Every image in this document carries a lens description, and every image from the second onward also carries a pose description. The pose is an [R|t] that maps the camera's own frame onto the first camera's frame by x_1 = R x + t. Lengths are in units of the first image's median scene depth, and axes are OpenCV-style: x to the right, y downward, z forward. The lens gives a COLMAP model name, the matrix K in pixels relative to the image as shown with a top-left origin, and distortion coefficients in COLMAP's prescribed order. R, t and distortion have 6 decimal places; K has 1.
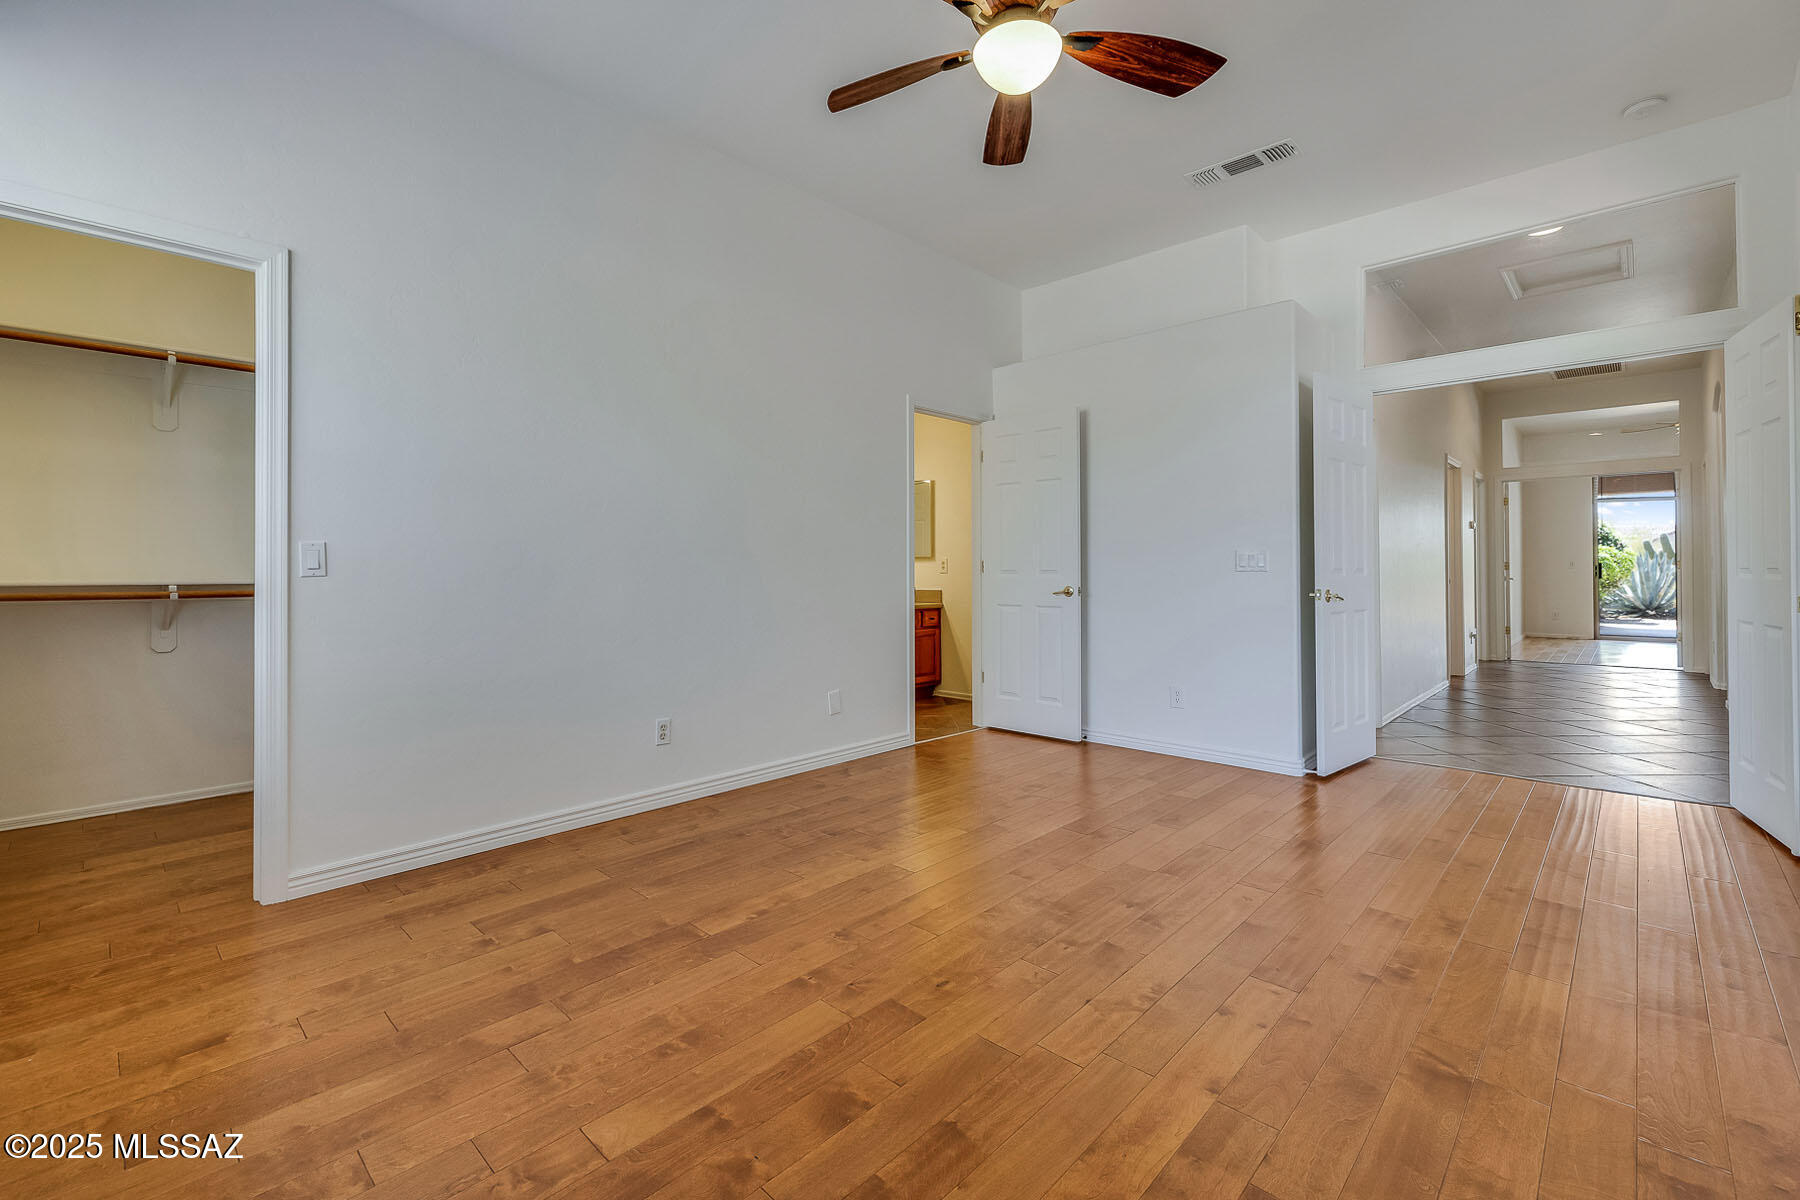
lens RADIAL K [[785.2, 0, 885.1], [0, 785.2, 585.7], [0, 0, 1]] dist [-0.000877, -0.000098]
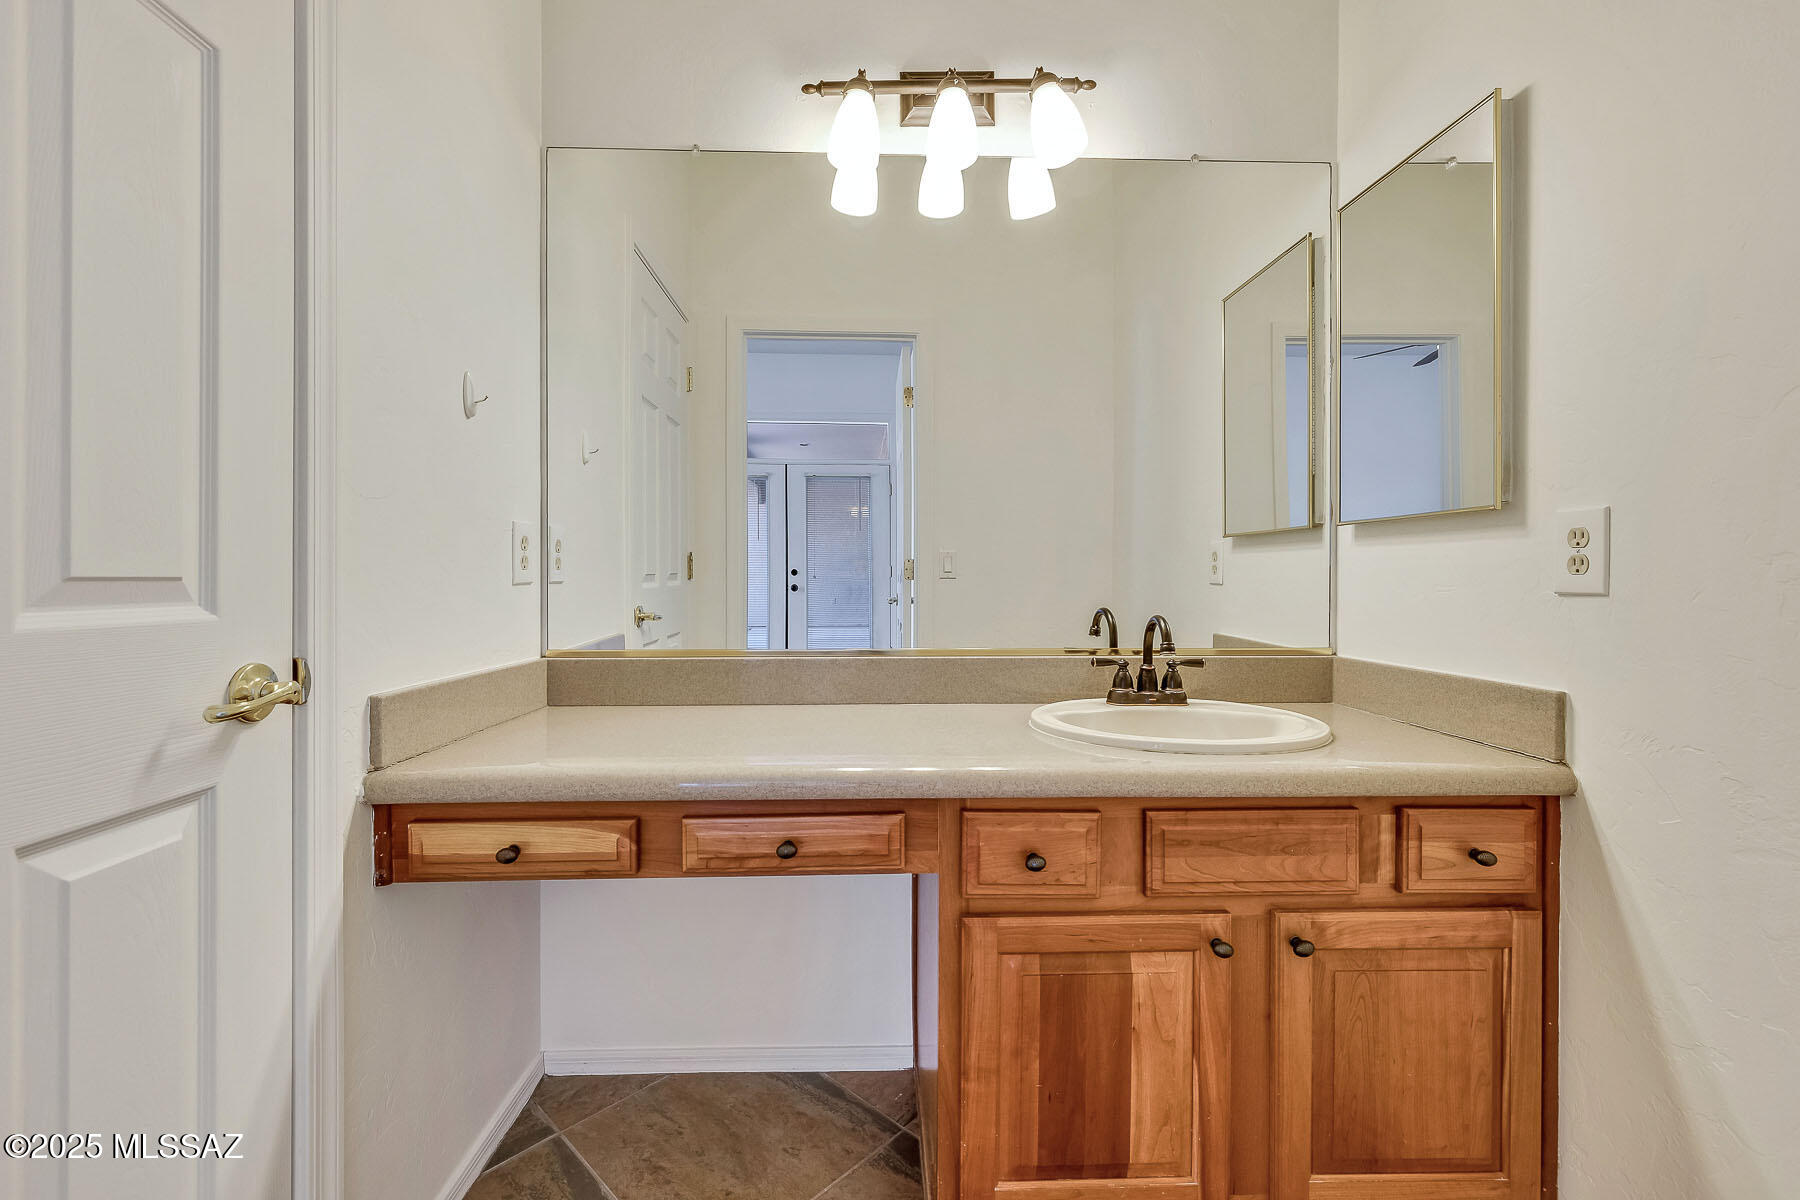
lens RADIAL K [[753.6, 0, 882.7], [0, 753.6, 584.3], [0, 0, 1]] dist [-0.002257, 0.000149]
pose [[0.706794, 0.007463, -0.707380, 0.150570], [-0.017334, 0.999827, -0.006772, -0.027030], [0.707207, 0.017048, 0.706801, 1.424185]]
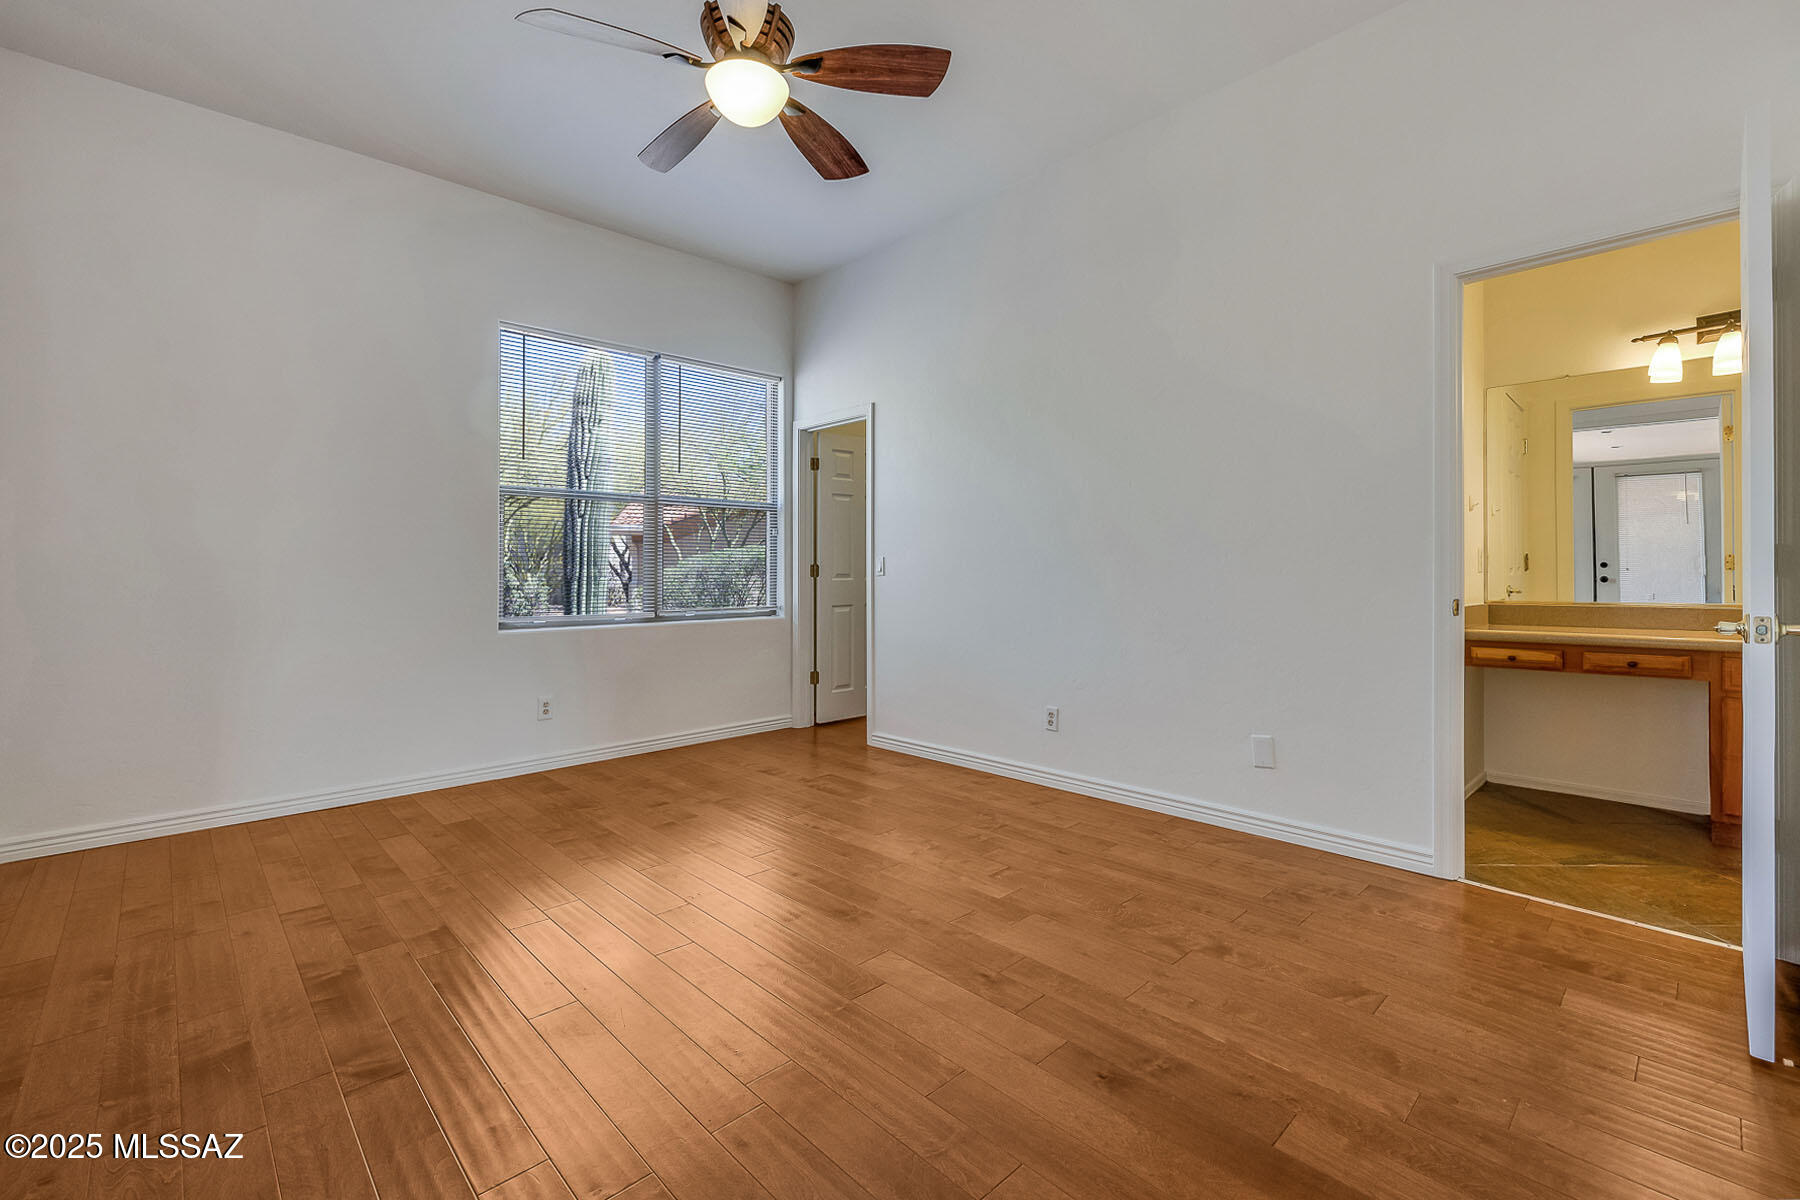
lens RADIAL K [[782.4, 0, 909.7], [0, 782.4, 575.7], [0, 0, 1]] dist [-0.003750, -0.000546]
pose [[-0.040187, 0.001147, -0.999192, 0.808594], [-0.016612, 0.999860, 0.001815, -0.010809], [0.999054, 0.016671, -0.040162, 0.843626]]
